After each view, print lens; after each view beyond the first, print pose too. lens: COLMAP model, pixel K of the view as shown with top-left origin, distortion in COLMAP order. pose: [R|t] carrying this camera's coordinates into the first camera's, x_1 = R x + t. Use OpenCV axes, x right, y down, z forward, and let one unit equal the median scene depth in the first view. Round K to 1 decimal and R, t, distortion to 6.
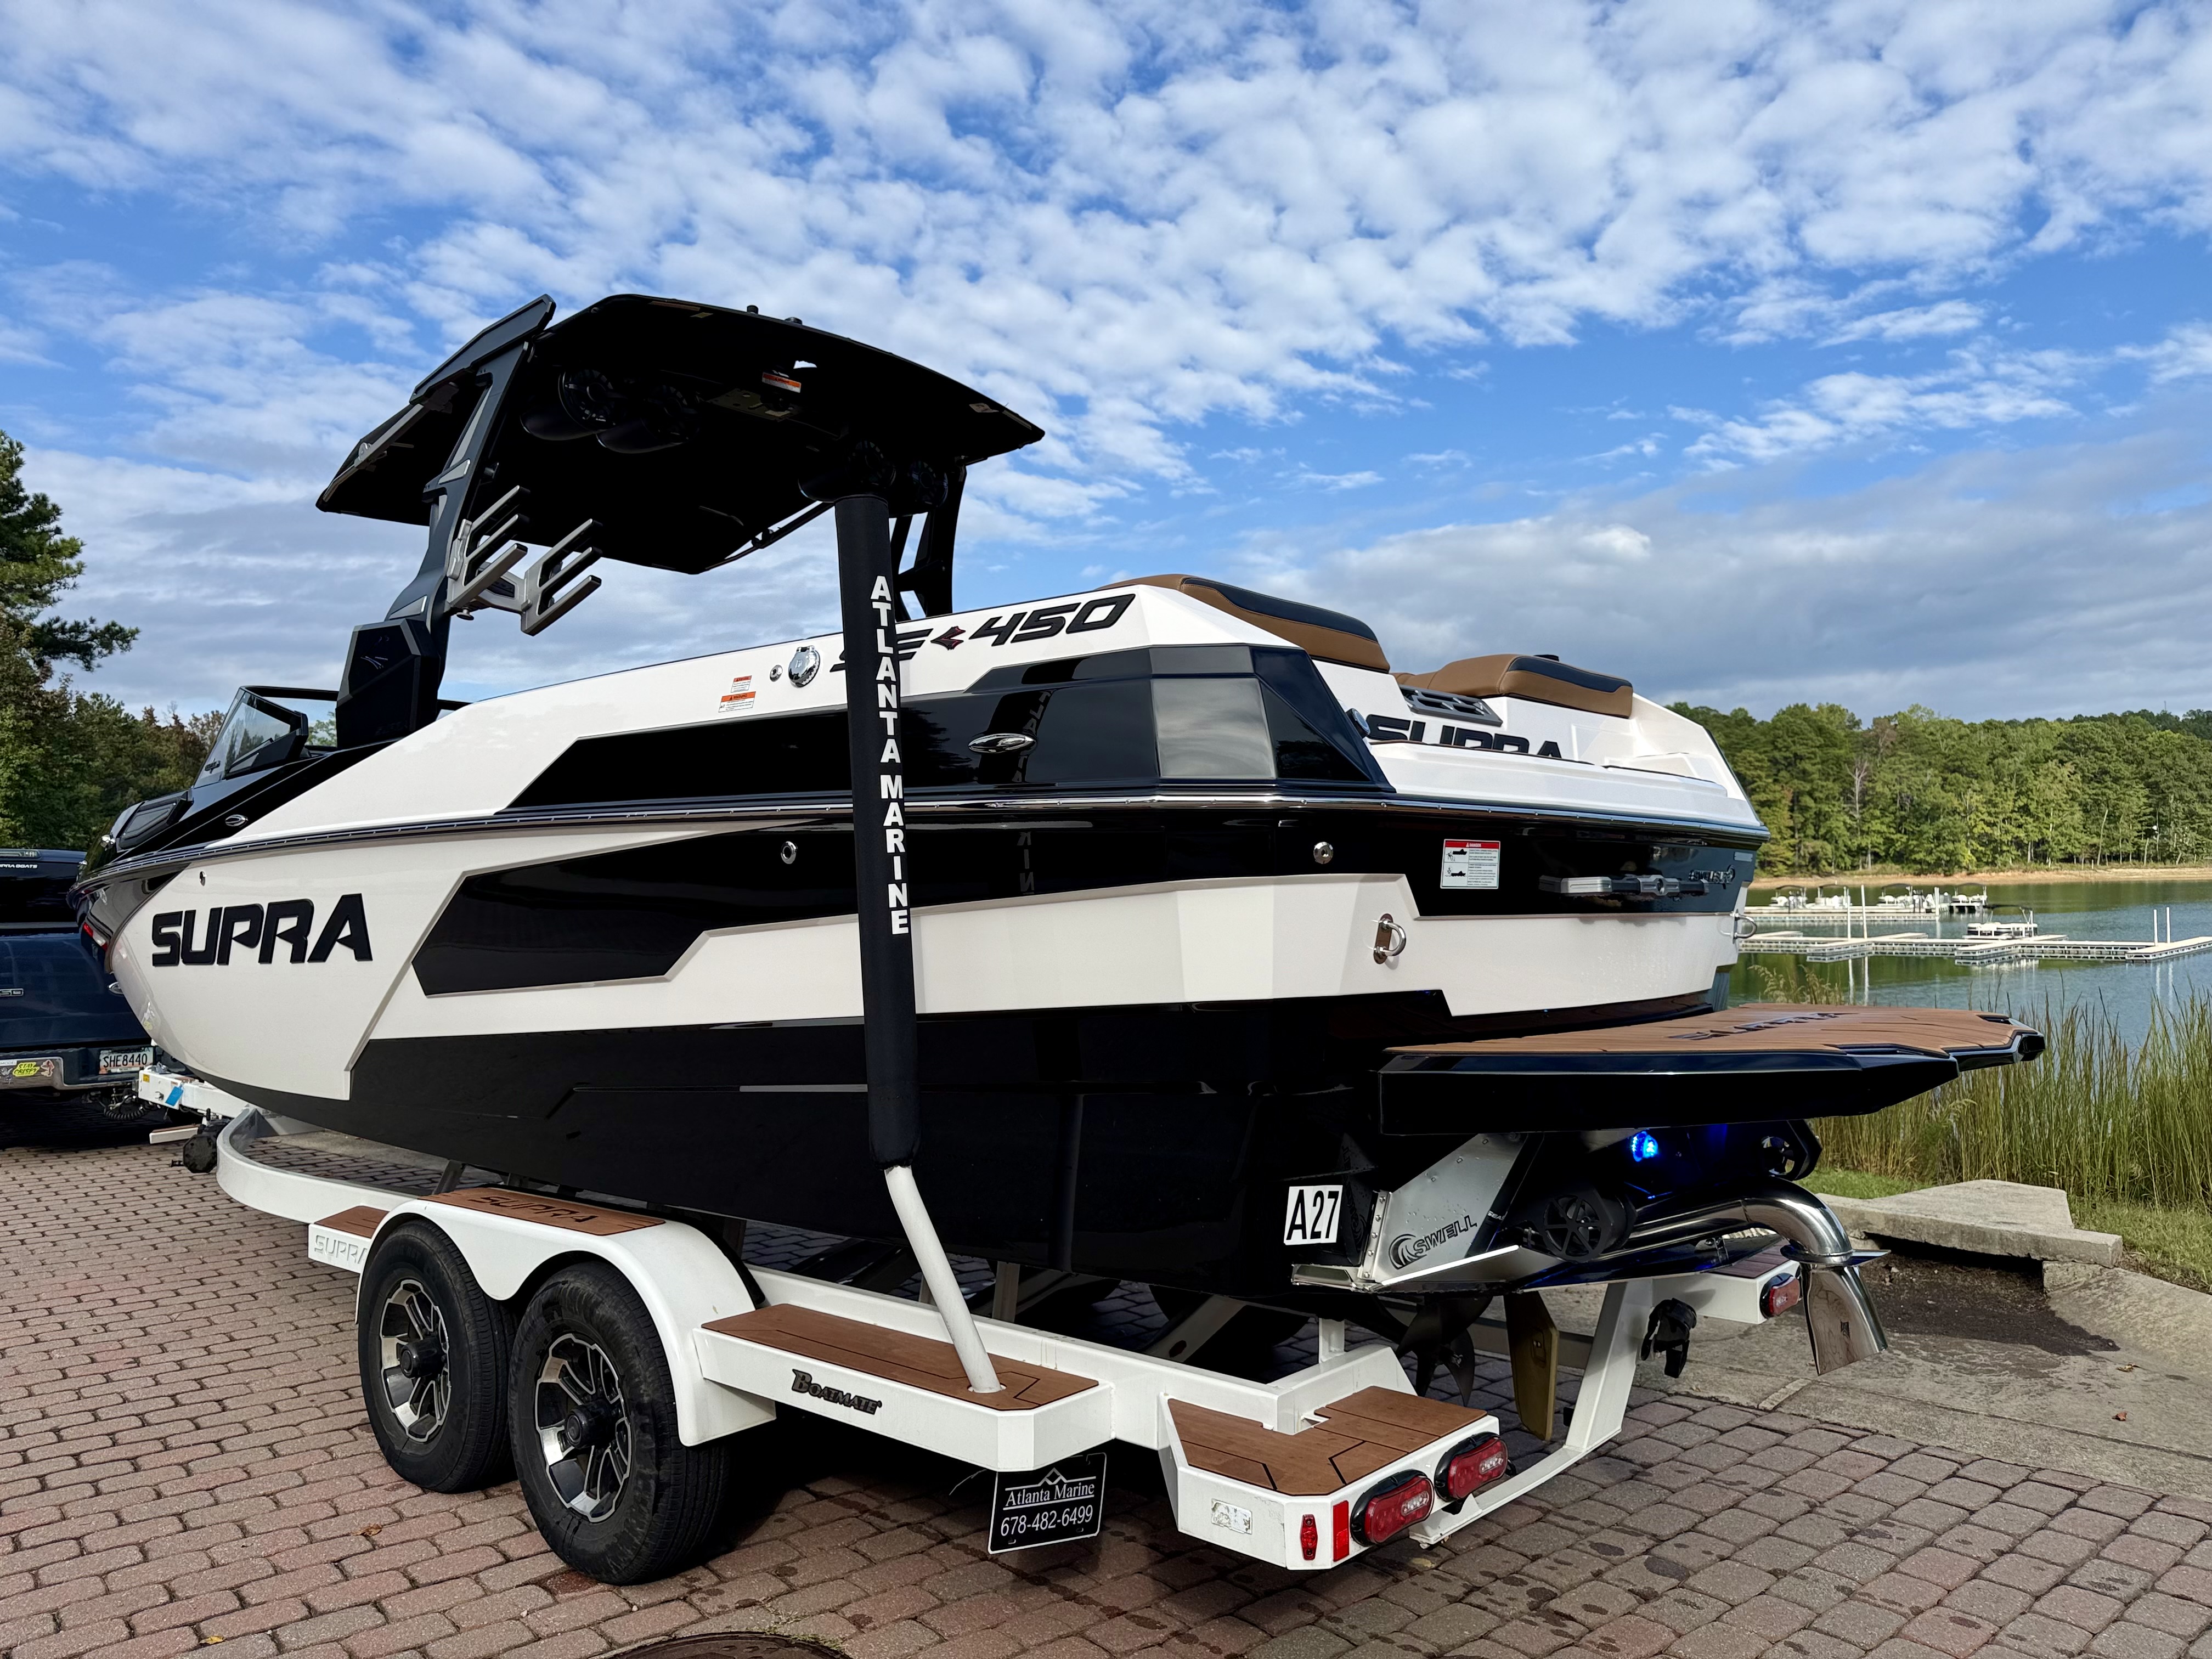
lens RADIAL K [[1570.8, 0, 1106.0], [0, 1570.8, 829.5], [0, 0, 1]] dist [0.019198, 0.004056]
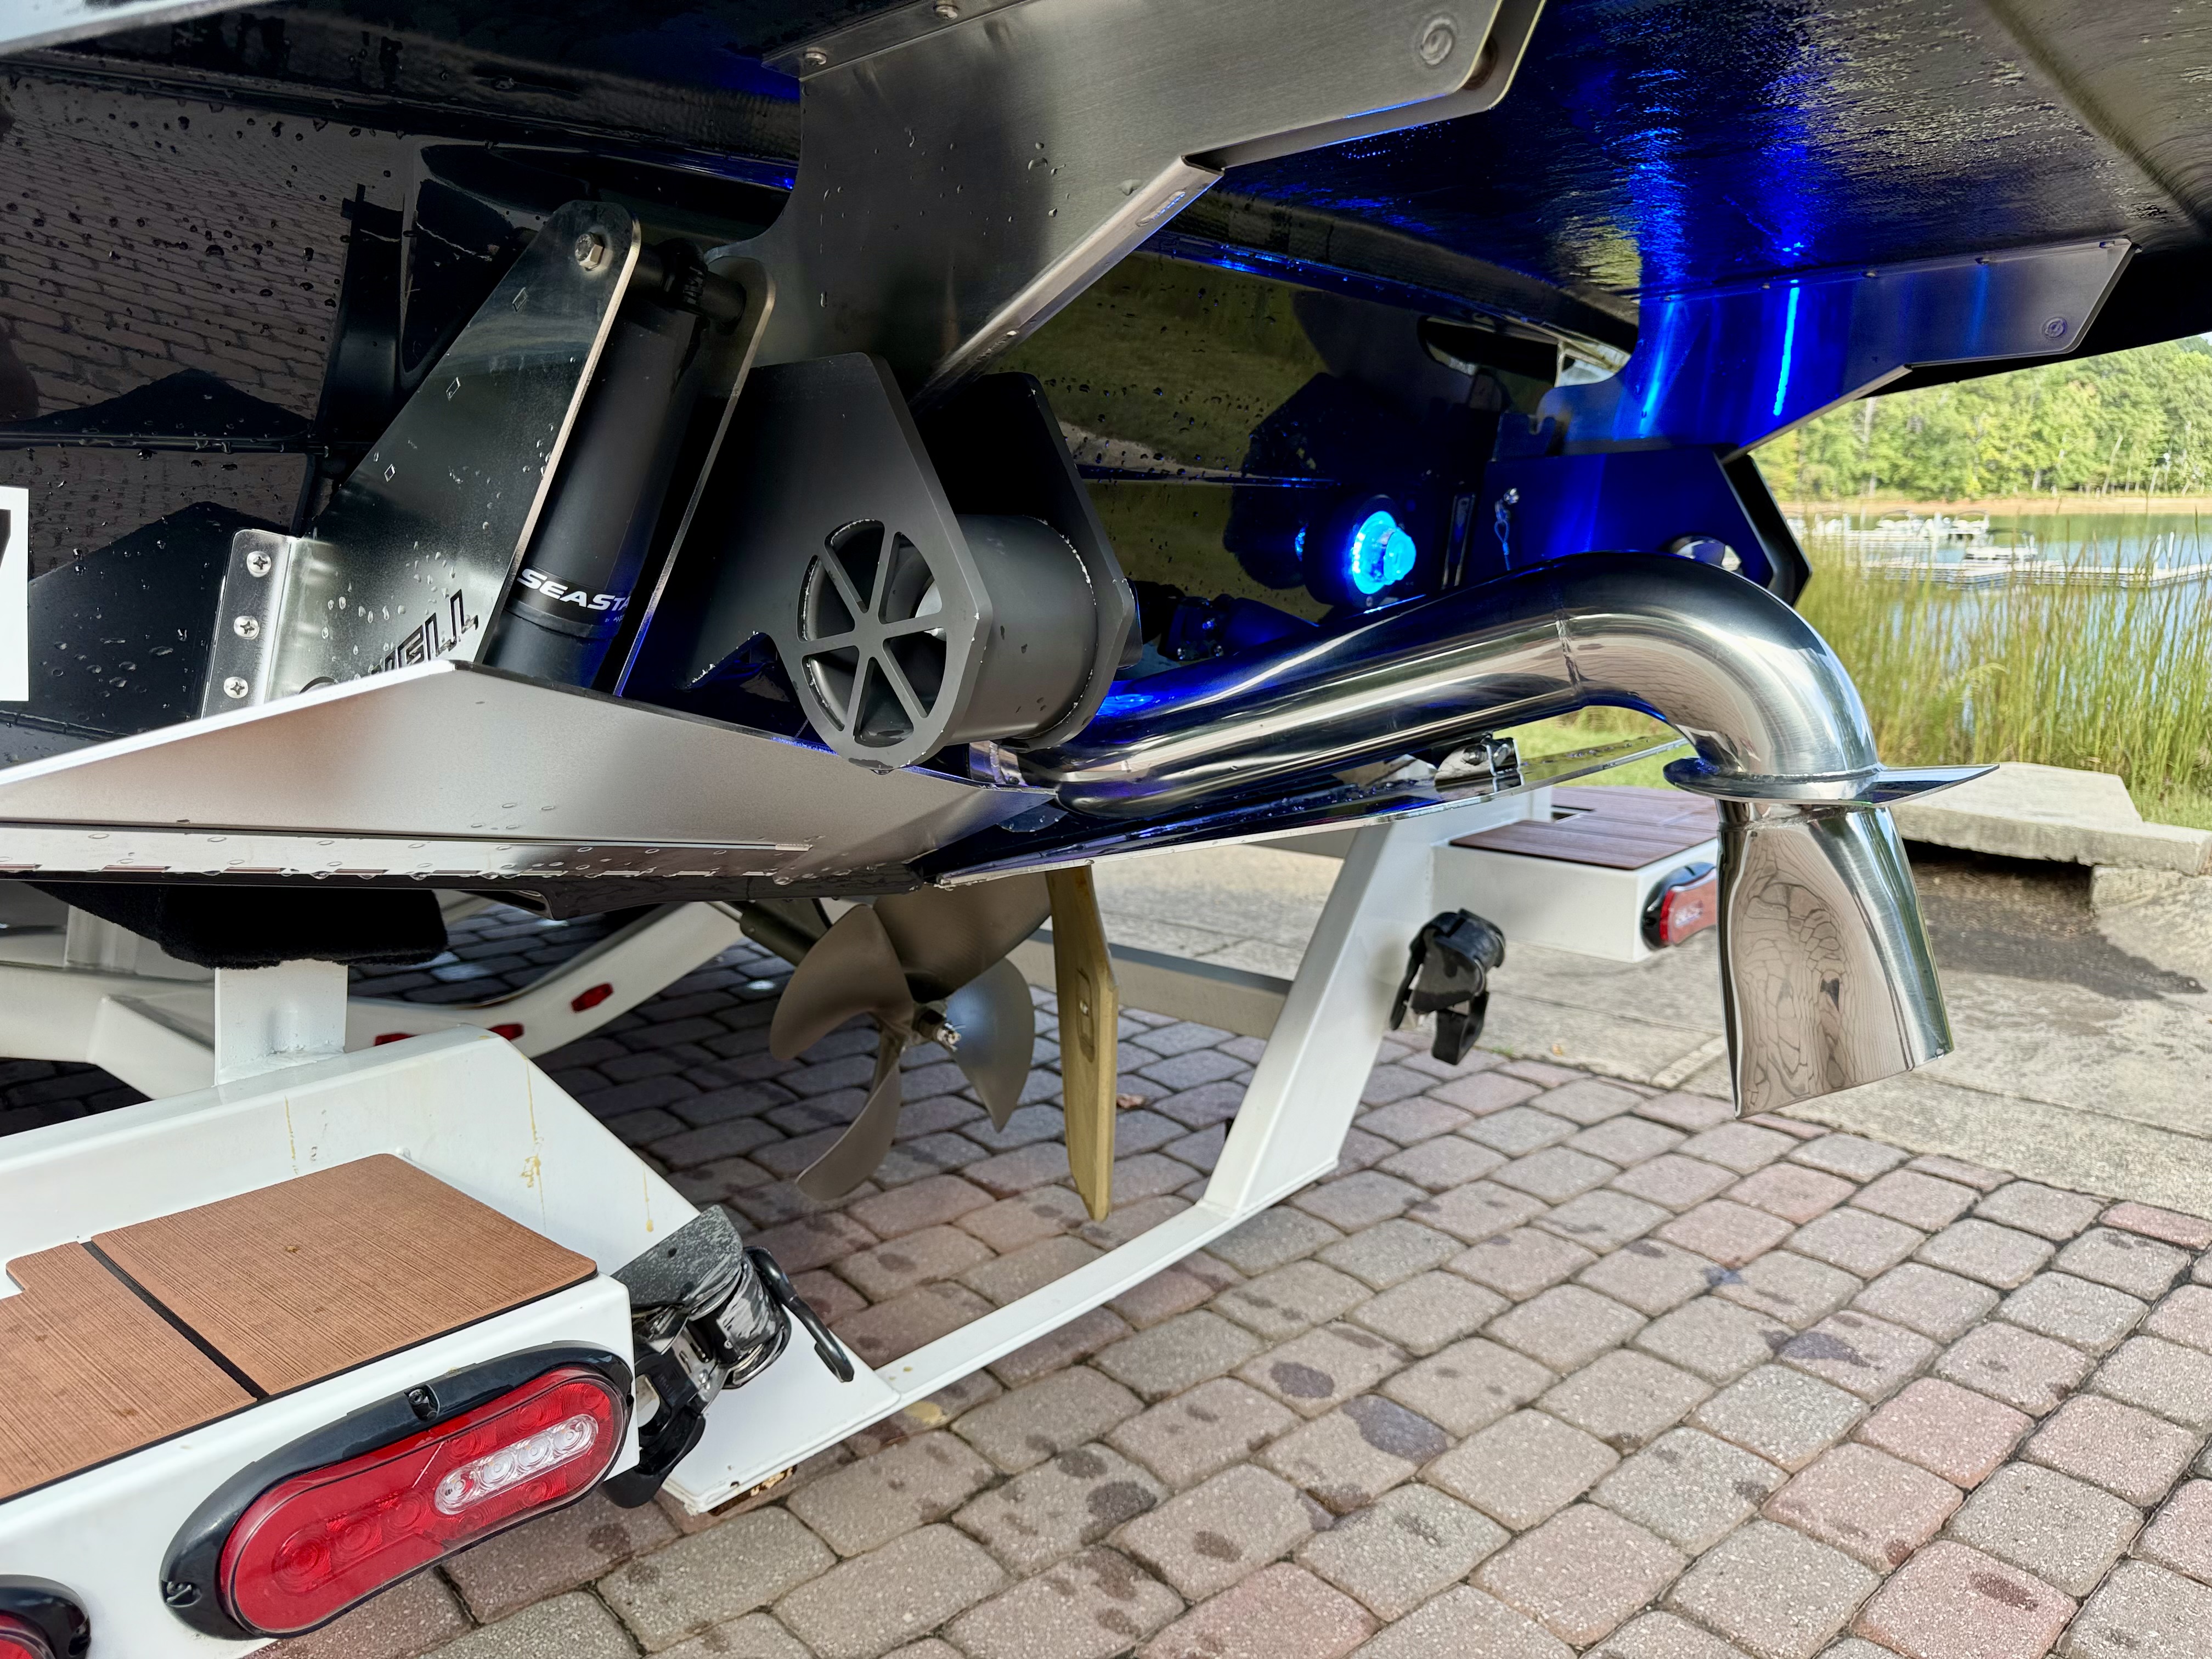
lens RADIAL K [[1515.2, 0, 1168.6], [0, 1515.2, 791.4], [0, 0, 1]] dist [0.023983, -0.005985]
pose [[0.999399, 0.016341, 0.030561, 0.209574], [-0.022364, 0.977761, 0.208526, 0.139096], [-0.026473, -0.209084, 0.977539, 0.461108]]
